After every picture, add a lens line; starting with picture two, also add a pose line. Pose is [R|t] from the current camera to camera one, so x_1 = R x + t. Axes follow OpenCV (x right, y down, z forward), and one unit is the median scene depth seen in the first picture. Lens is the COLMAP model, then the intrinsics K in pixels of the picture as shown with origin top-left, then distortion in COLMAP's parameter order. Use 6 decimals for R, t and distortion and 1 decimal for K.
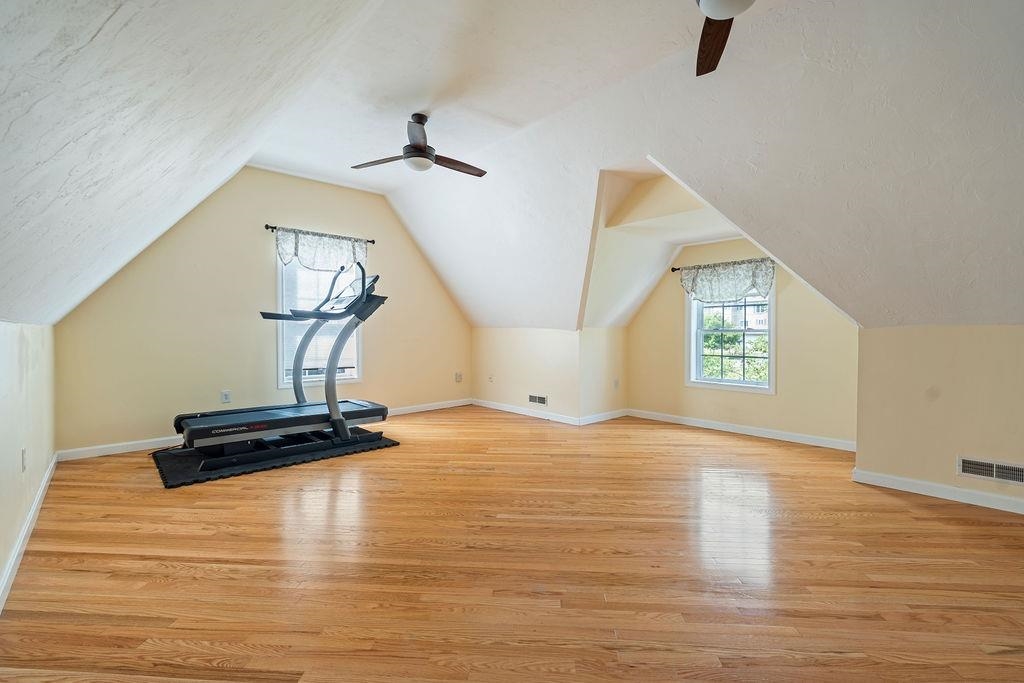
lens RADIAL K [[448.1, 0, 510.8], [0, 448.1, 332.3], [0, 0, 1]] dist [-0.003067, -0.000269]
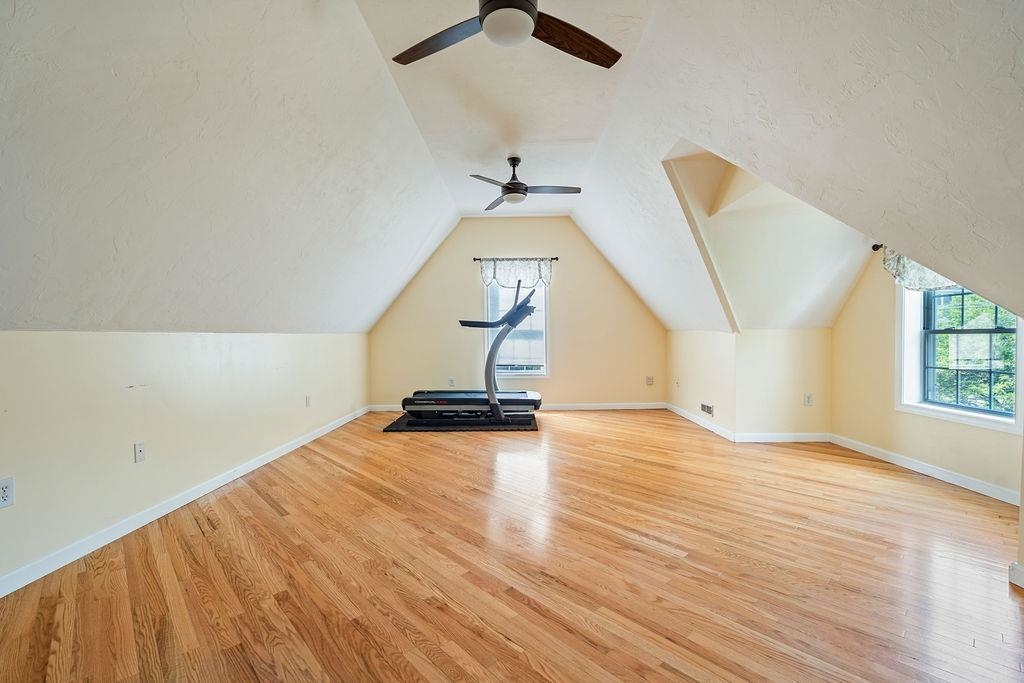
lens RADIAL K [[447.5, 0, 511.6], [0, 447.5, 342.9], [0, 0, 1]] dist [-0.002947, 0.000189]
pose [[0.730480, 0.005380, -0.682913, 0.514423], [0.007126, 0.999854, 0.015500, -0.001788], [0.682897, -0.016189, 0.730335, 0.083711]]
